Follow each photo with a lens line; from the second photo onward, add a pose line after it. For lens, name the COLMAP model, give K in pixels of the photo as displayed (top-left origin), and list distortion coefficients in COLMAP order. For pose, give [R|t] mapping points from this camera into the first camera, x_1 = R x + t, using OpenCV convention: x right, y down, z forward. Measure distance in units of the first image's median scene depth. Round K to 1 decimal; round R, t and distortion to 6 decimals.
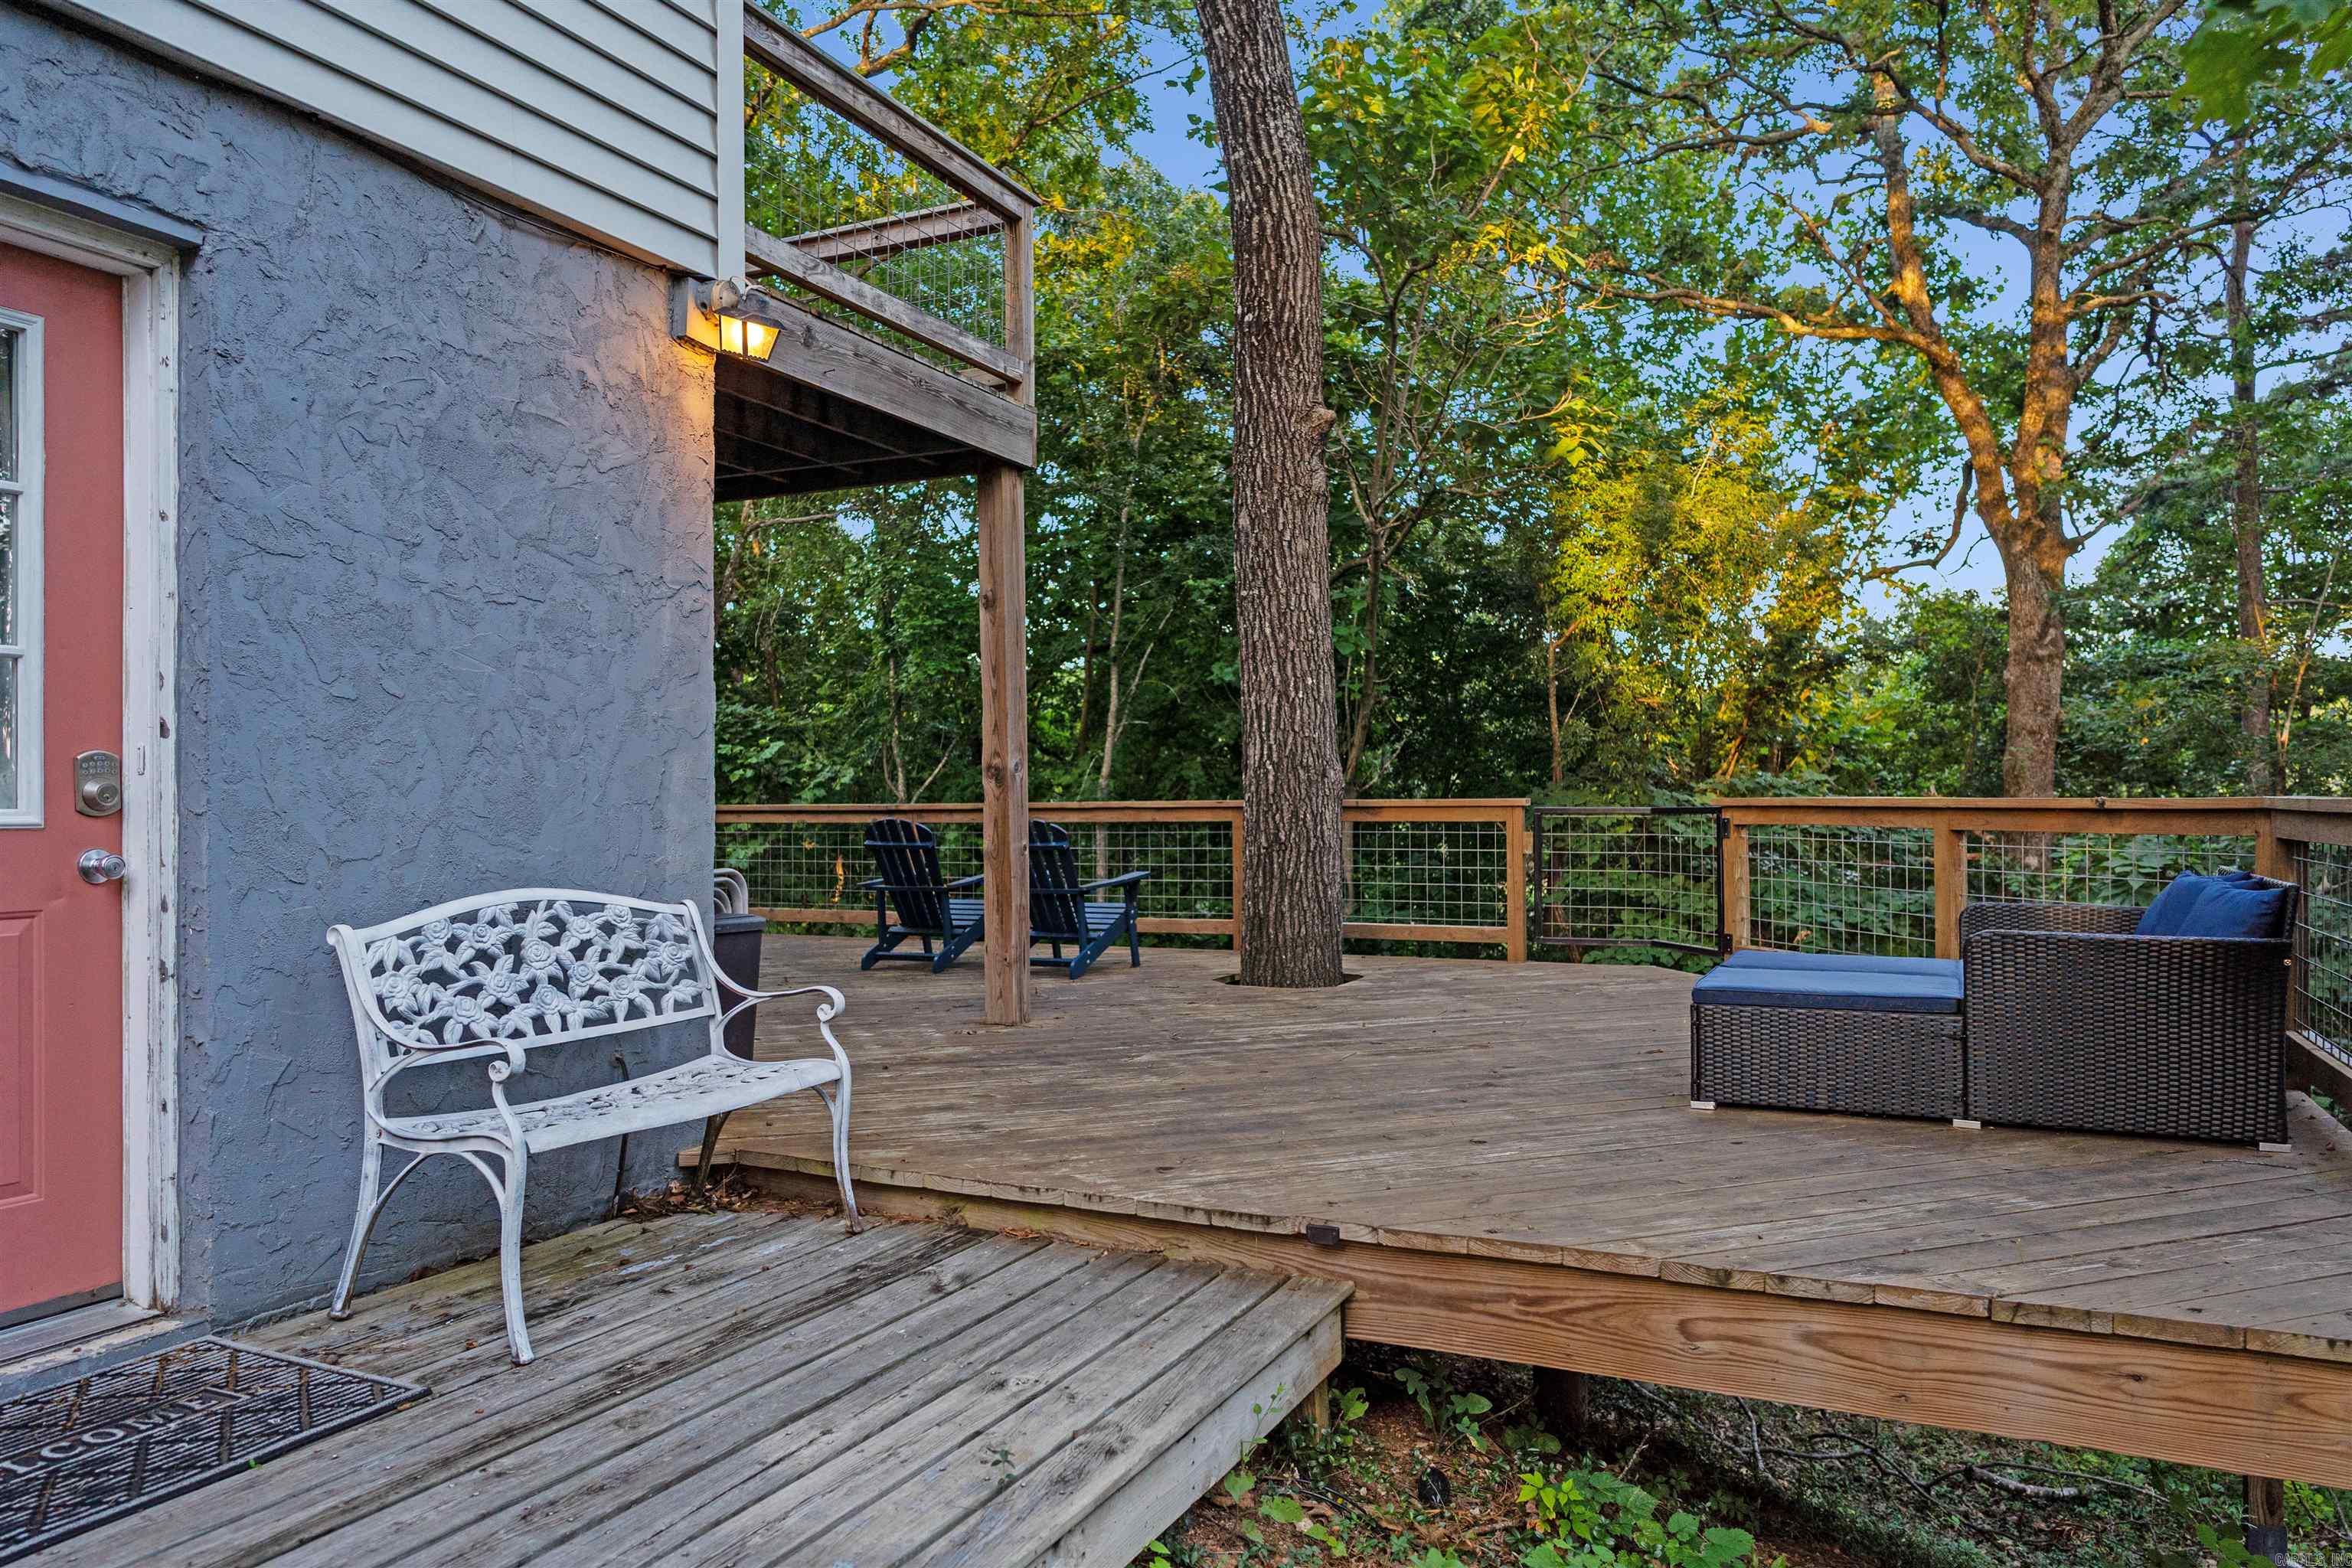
lens RADIAL K [[1576.4, 0, 1174.0], [0, 1576.4, 785.0], [0, 0, 1]] dist [-0.005307, 0.003114]
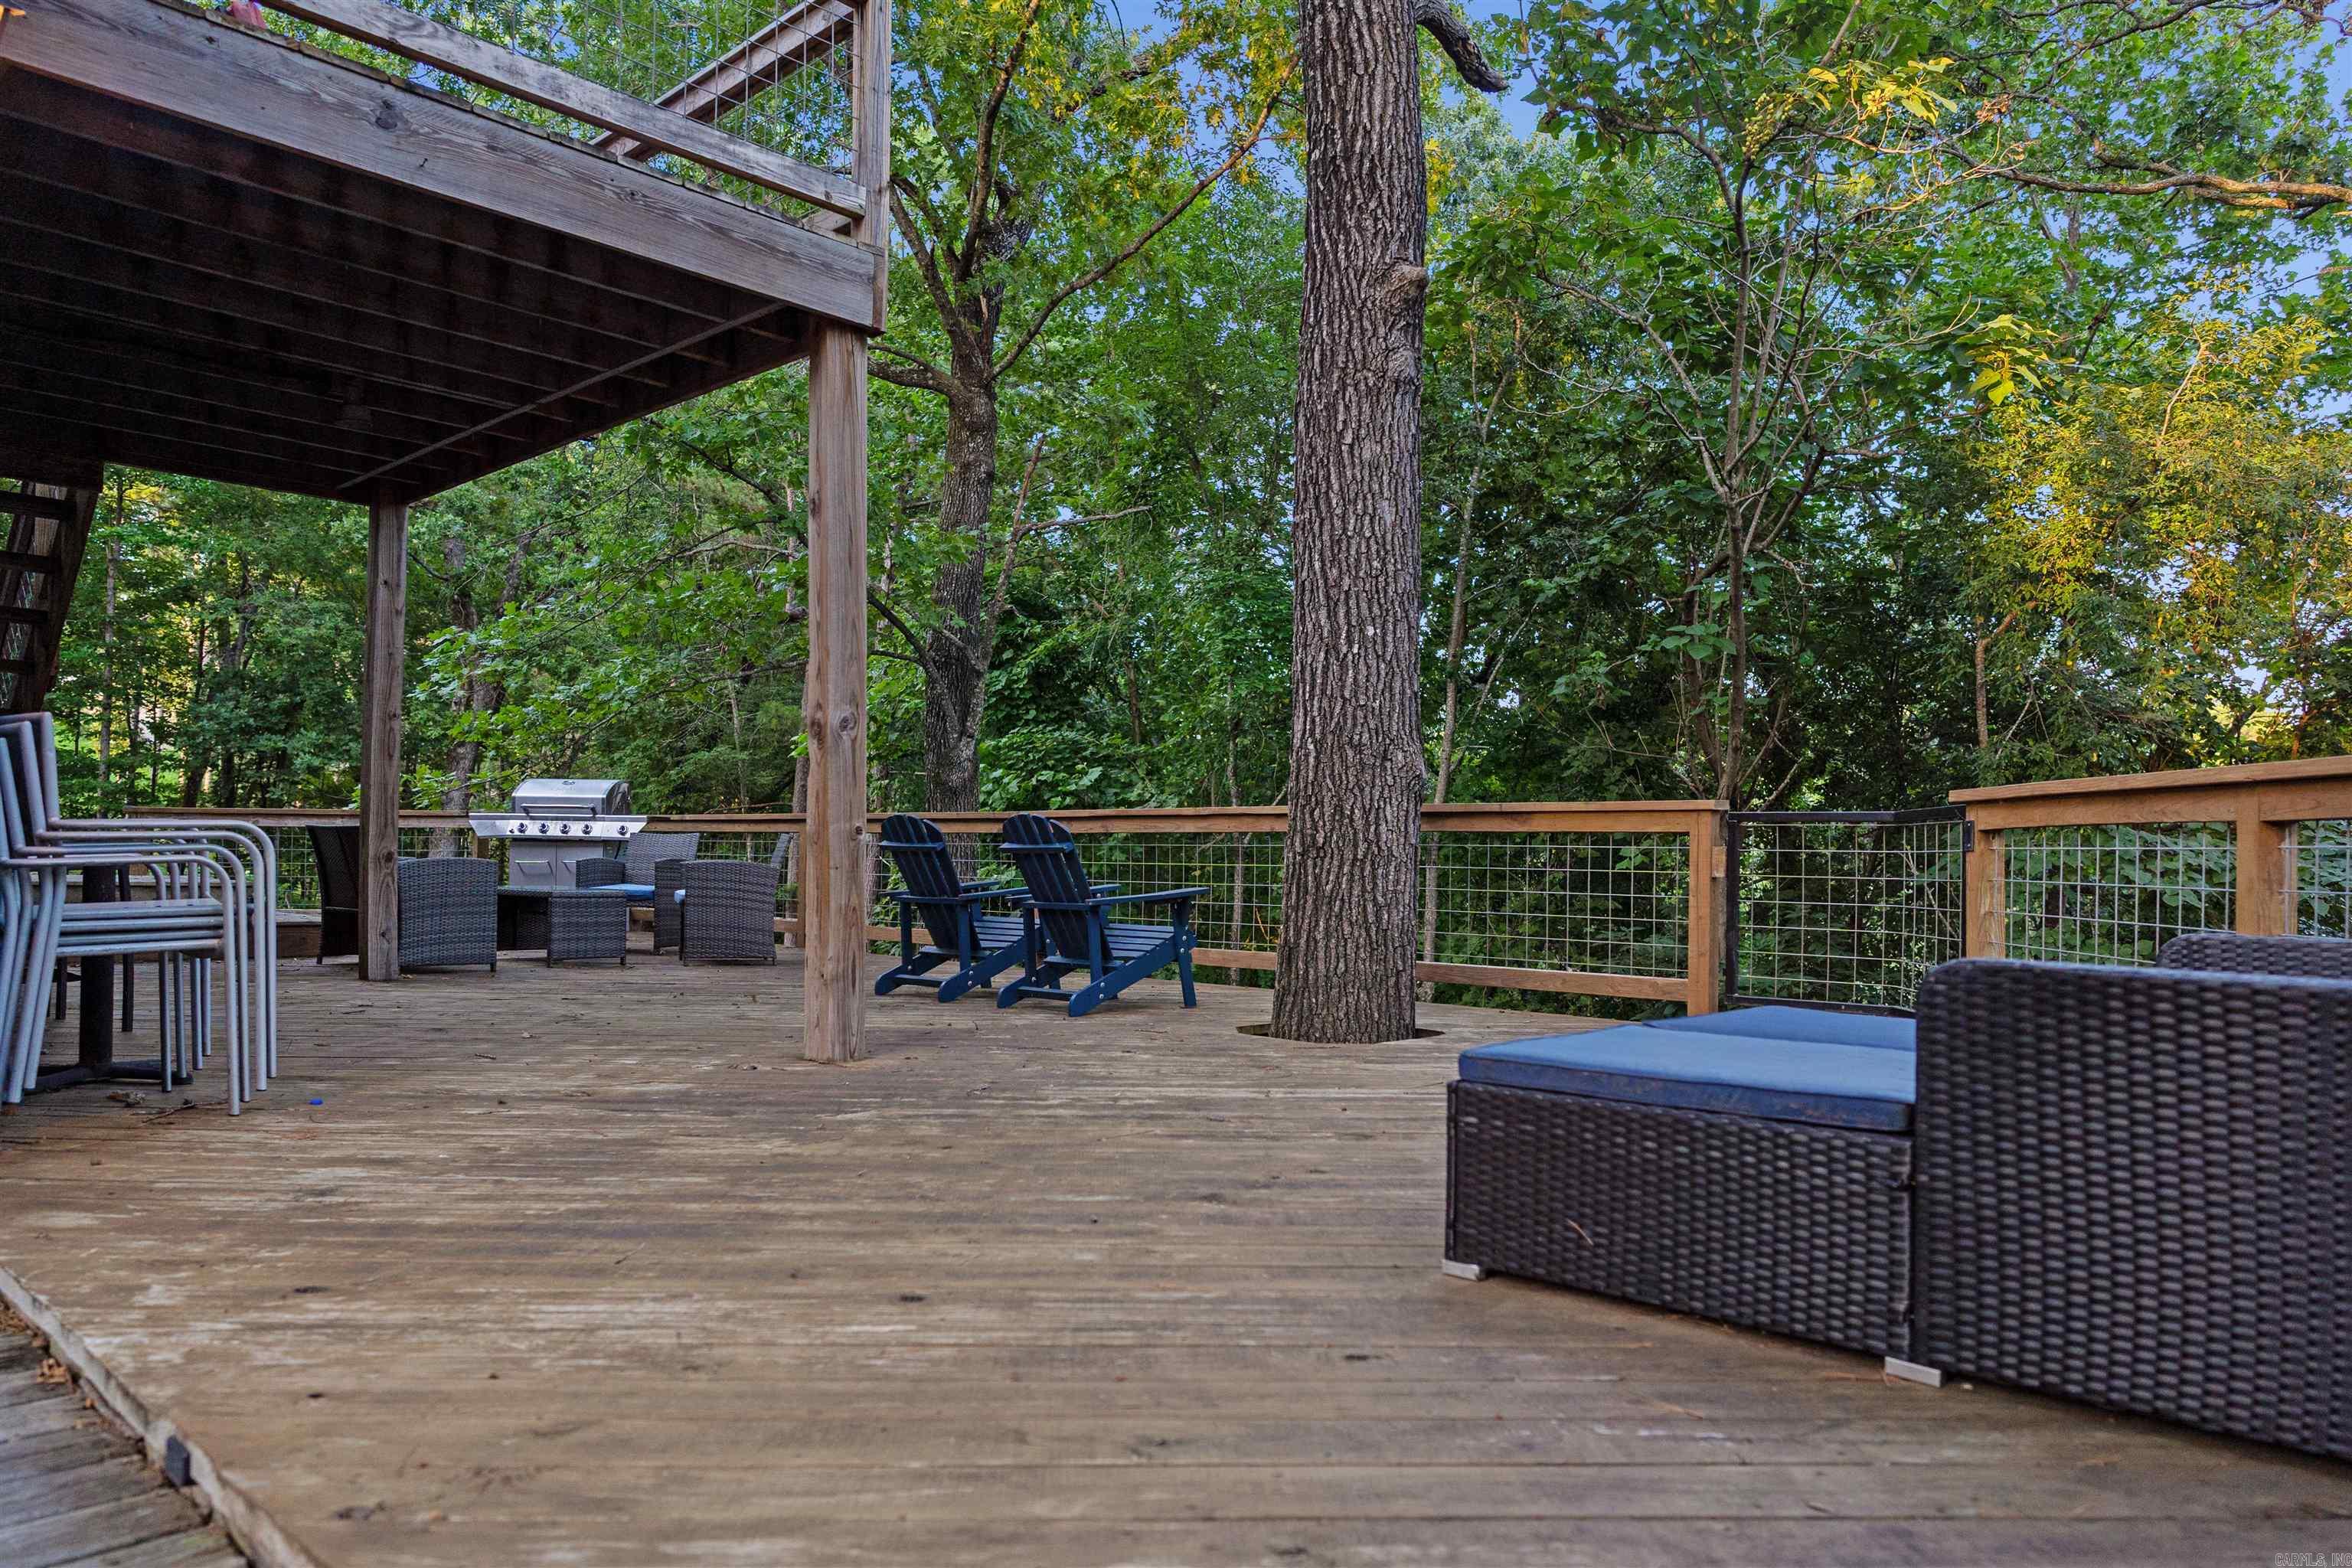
lens RADIAL K [[1576.4, 0, 1211.1], [0, 1576.4, 856.6], [0, 0, 1]] dist [-0.005307, 0.003114]
pose [[0.950030, 0.019238, -0.311566, 0.244568], [-0.016990, 0.999806, 0.009929, 0.033557], [0.311697, -0.004139, 0.950173, 0.267795]]
